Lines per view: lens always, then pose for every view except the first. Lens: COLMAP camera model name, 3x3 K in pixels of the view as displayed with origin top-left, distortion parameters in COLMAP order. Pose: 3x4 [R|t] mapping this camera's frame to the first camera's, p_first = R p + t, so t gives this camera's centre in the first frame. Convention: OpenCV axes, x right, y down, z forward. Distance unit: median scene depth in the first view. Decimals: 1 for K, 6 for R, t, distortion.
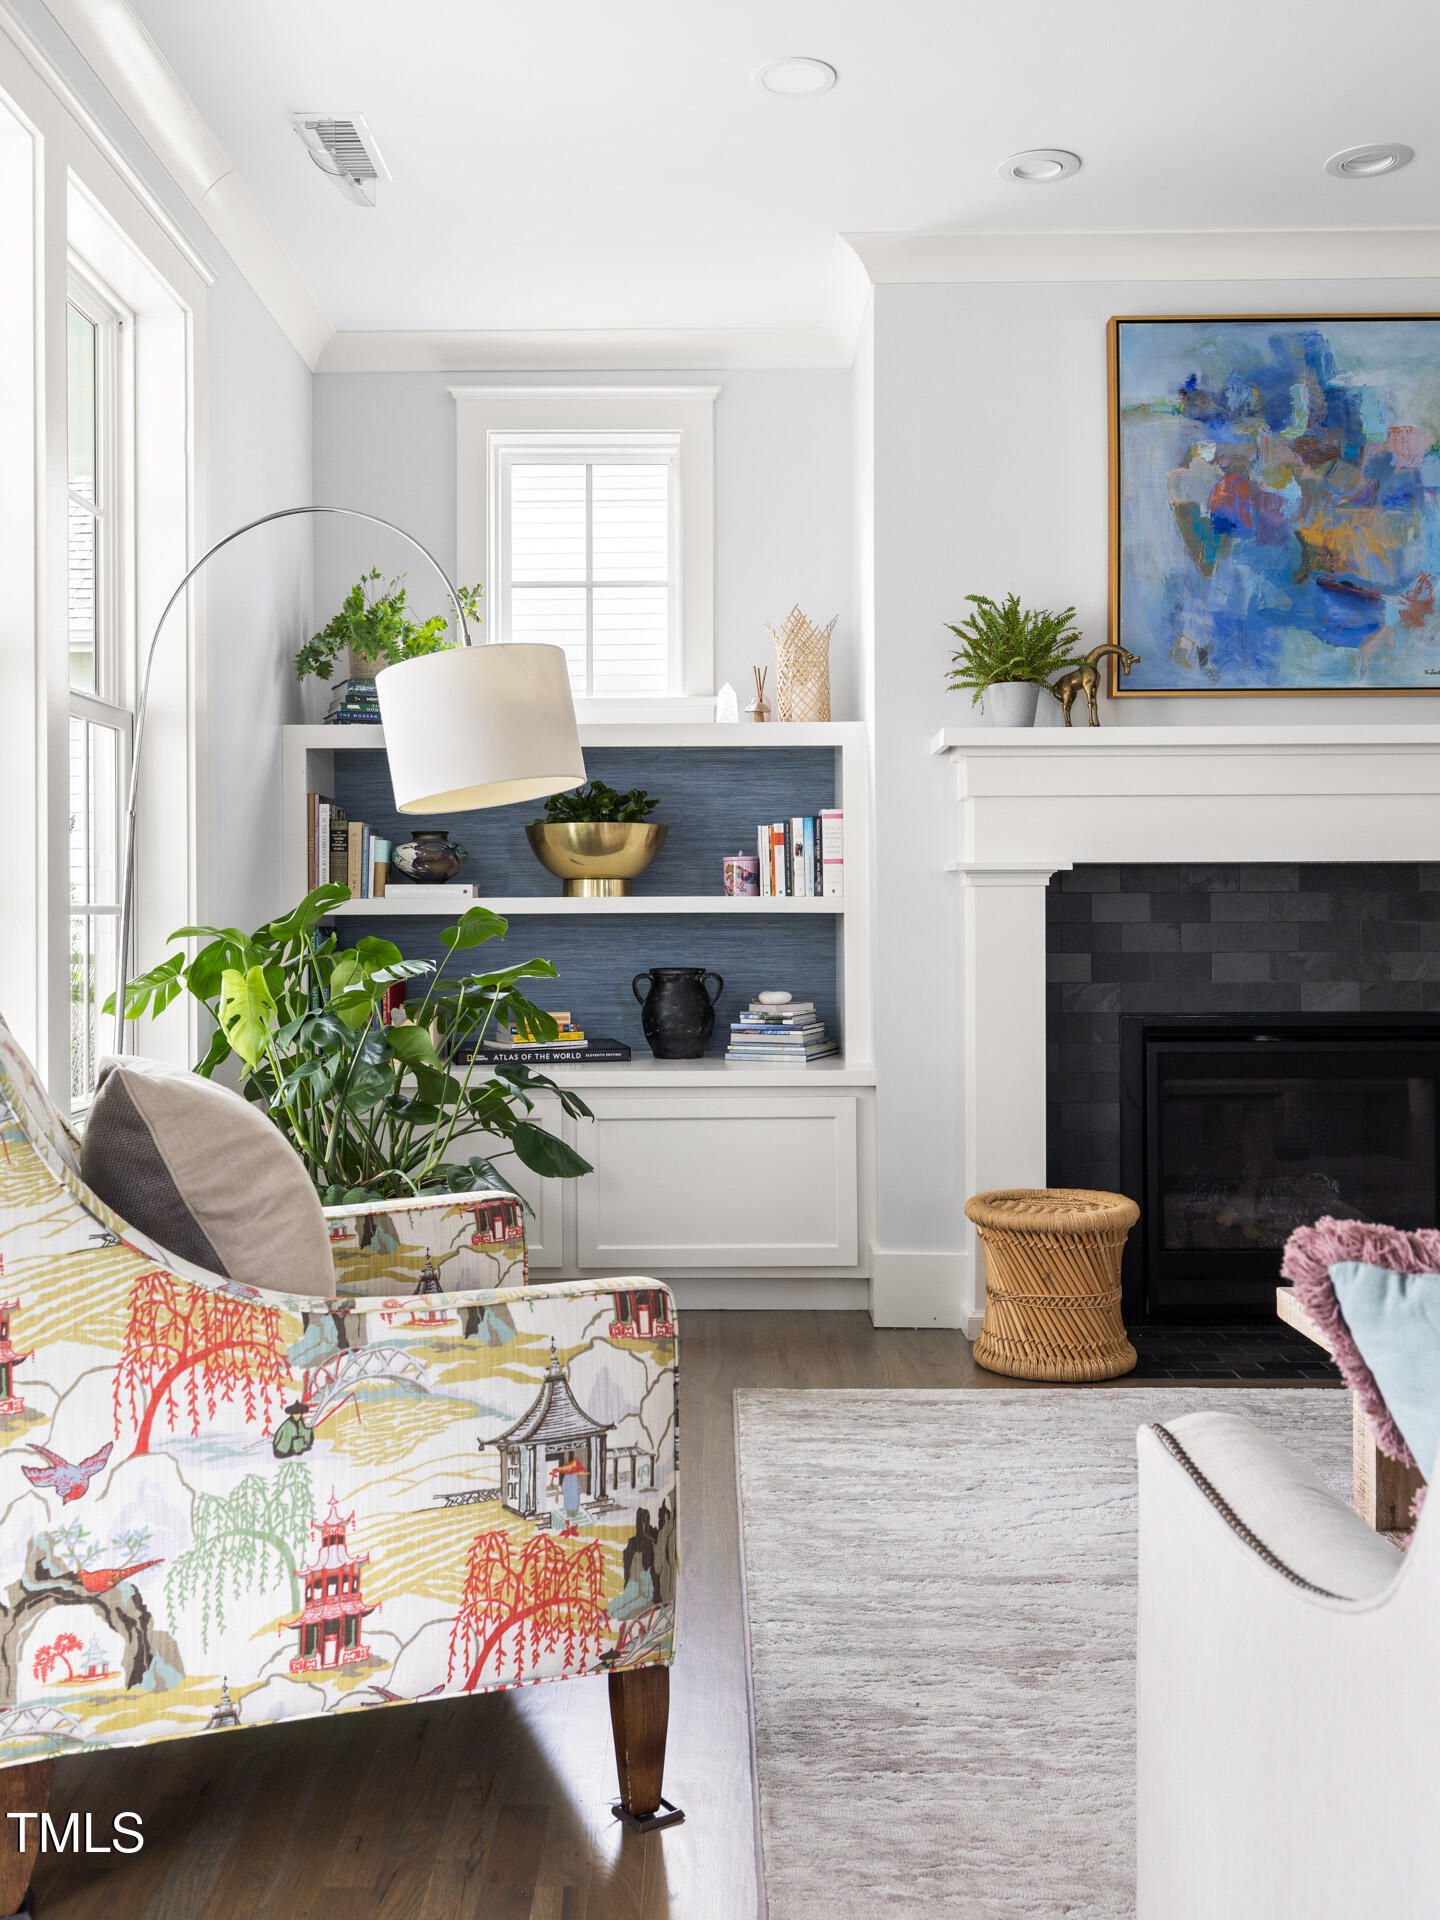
lens RADIAL K [[1799.7, 0, 714.4], [0, 1799.7, 902.4], [0, 0, 1]] dist [-0.006902, -0.004331]
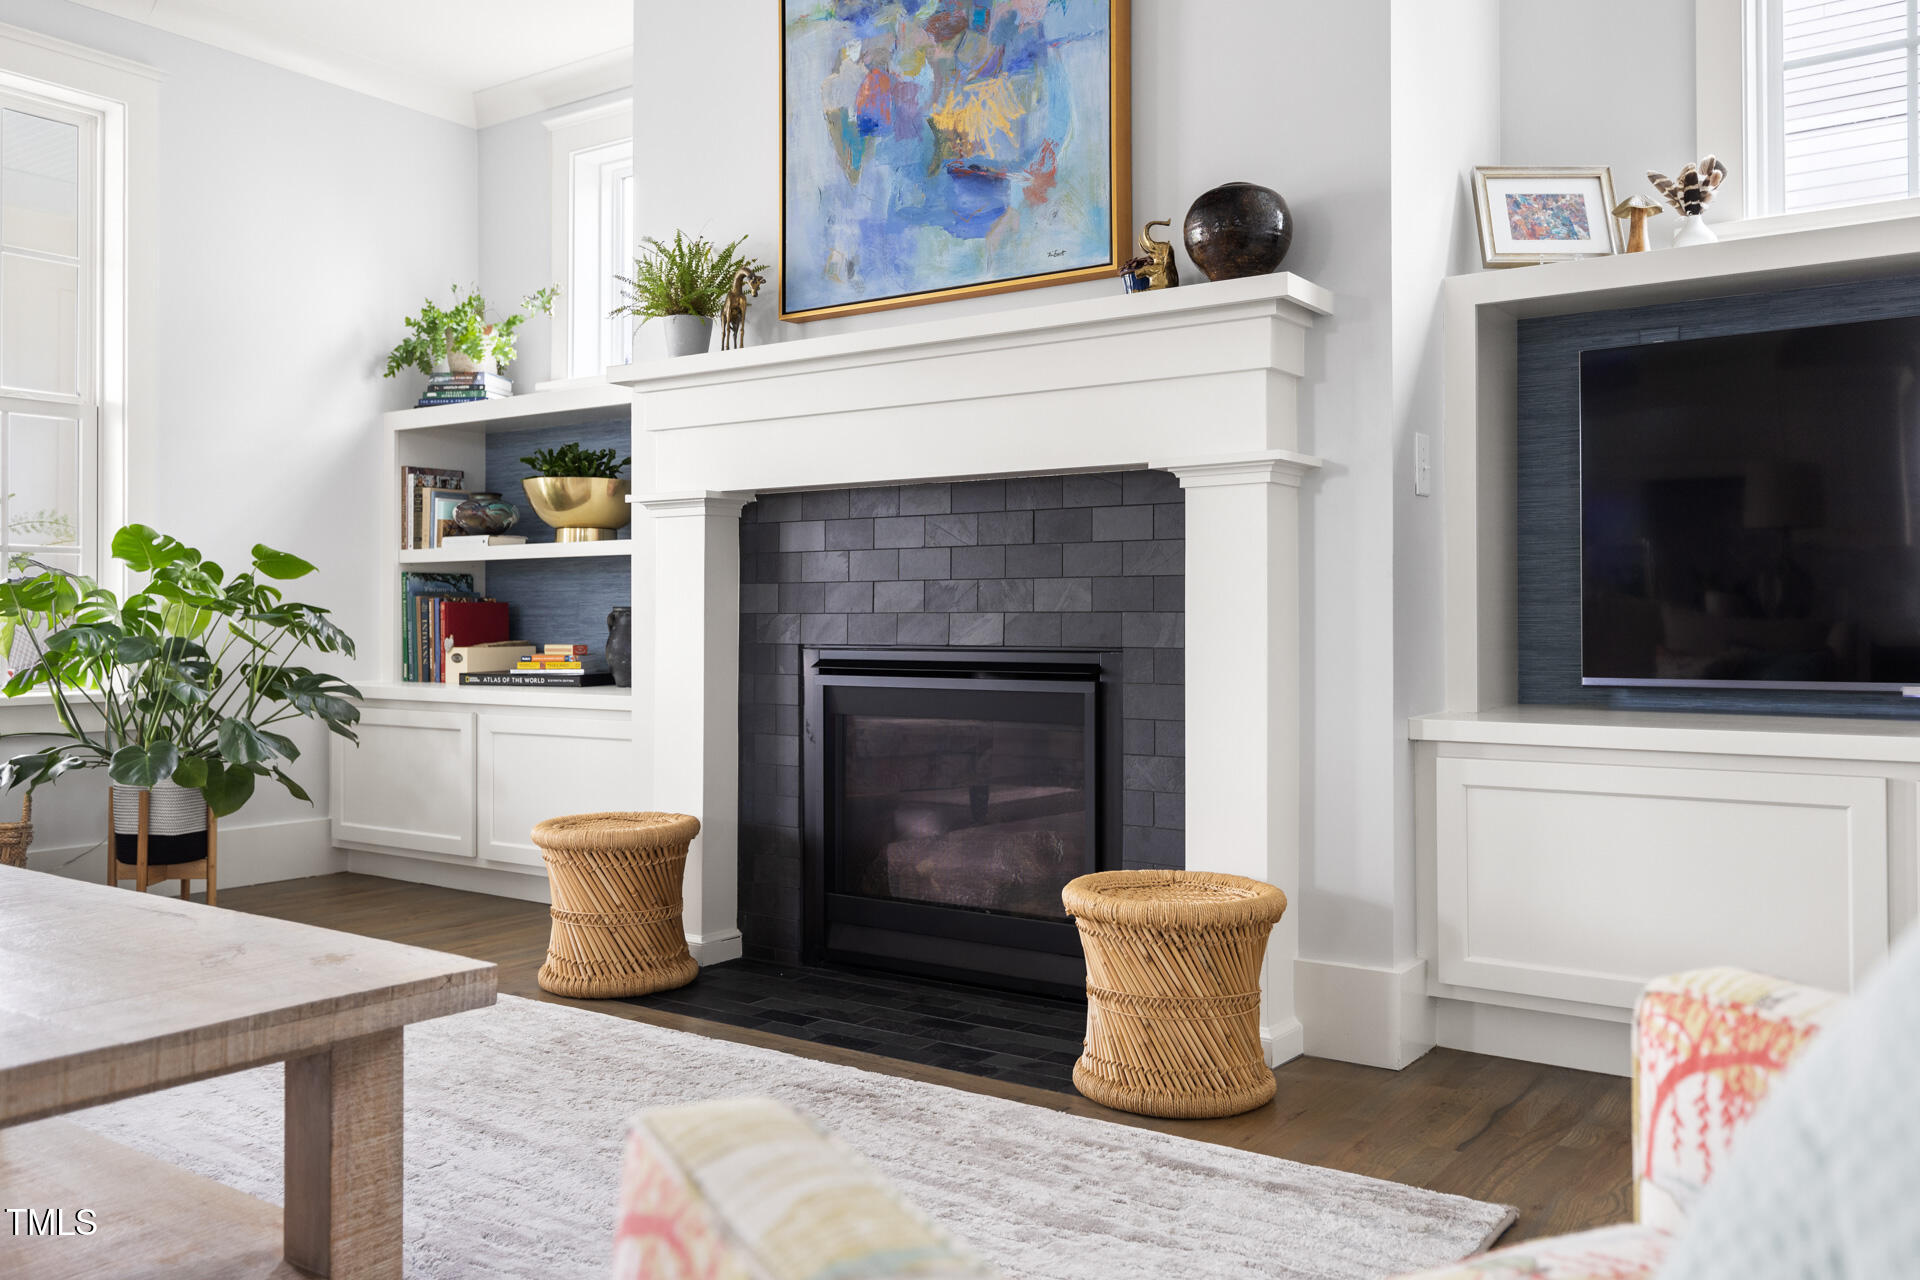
lens RADIAL K [[1578.3, 0, 958.8], [0, 1578.3, 601.5], [0, 0, 1]] dist [-0.002614, -0.001364]
pose [[0.820421, -0.002567, -0.571754, 0.793446], [0.001567, 0.999996, -0.002240, 0.040642], [0.571758, 0.000941, 0.820422, 0.350799]]
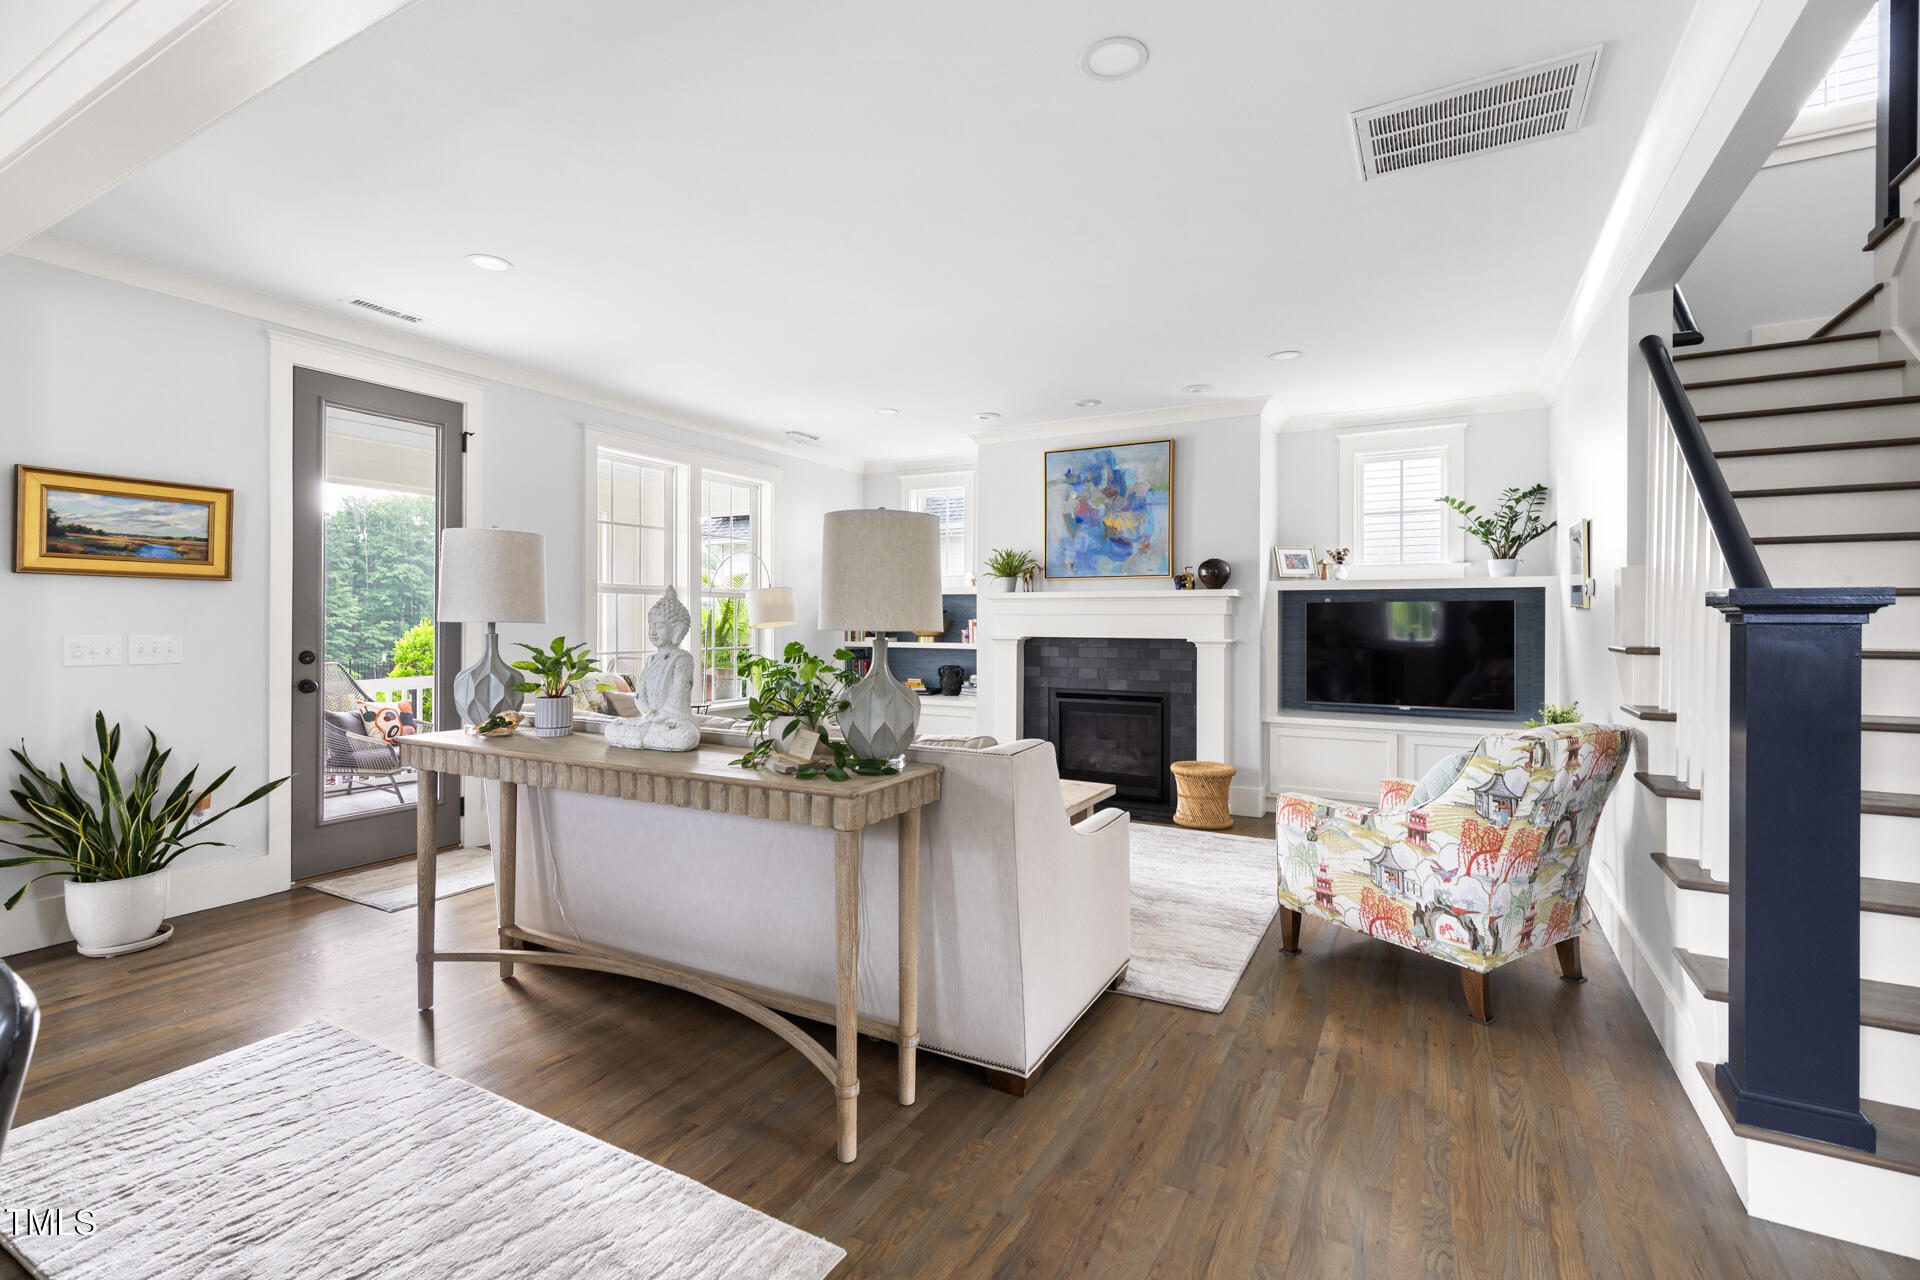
lens RADIAL K [[879.0, 0, 954.6], [0, 879.0, 619.9], [0, 0, 1]] dist [0.000363, 0.000929]
pose [[0.876068, 0.007363, -0.482131, 0.790150], [-0.002566, 0.999940, 0.010609, -0.064574], [0.482180, -0.008057, 0.876035, -0.335128]]
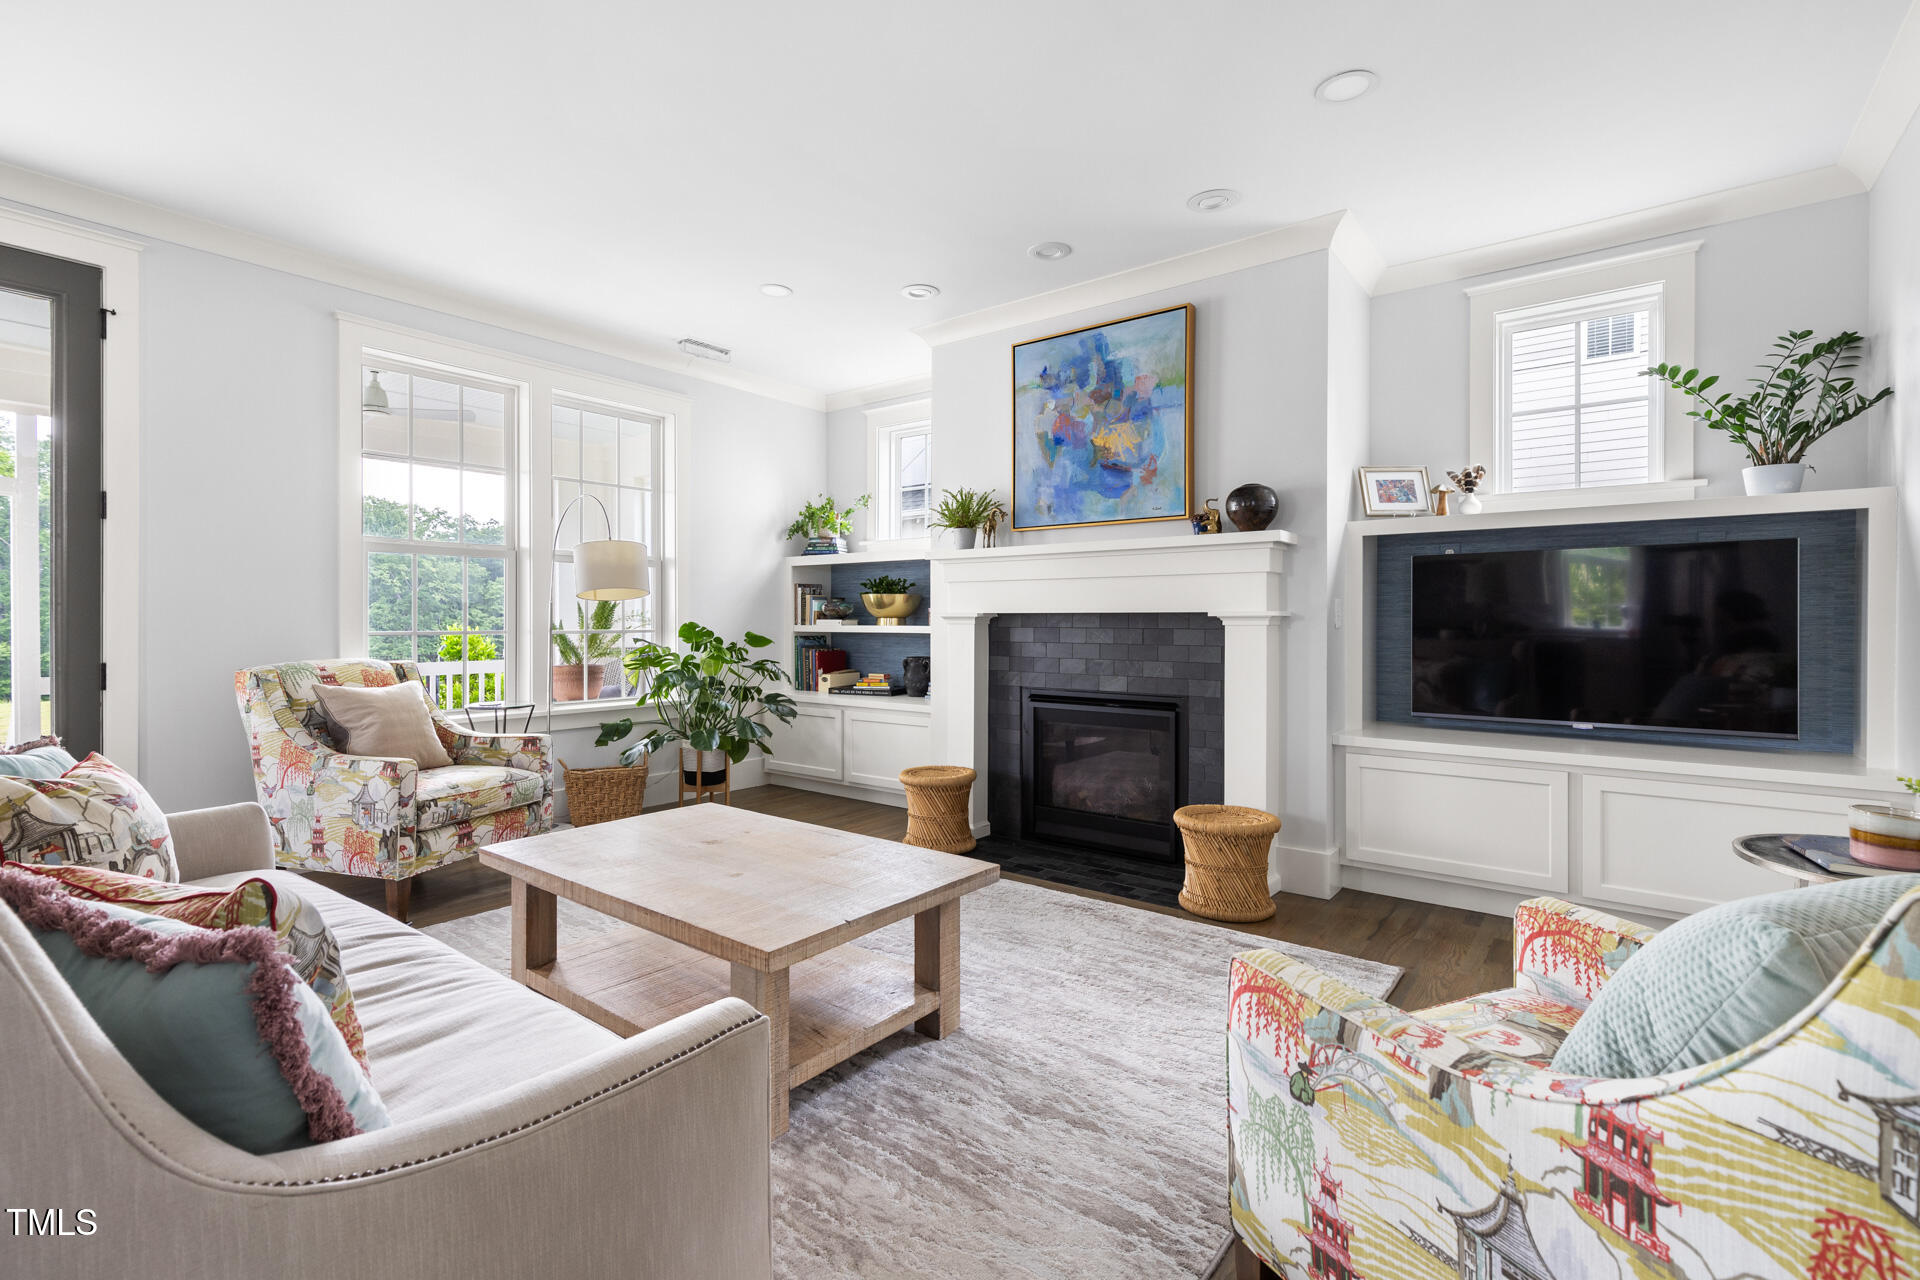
lens RADIAL K [[879.0, 0, 954.6], [0, 879.0, 619.9], [0, 0, 1]] dist [0.000363, 0.000929]
pose [[0.793767, 0.006492, -0.608188, 0.778500], [0.000408, 0.999937, 0.011205, -0.025296], [0.608222, -0.009142, 0.793714, 0.167122]]
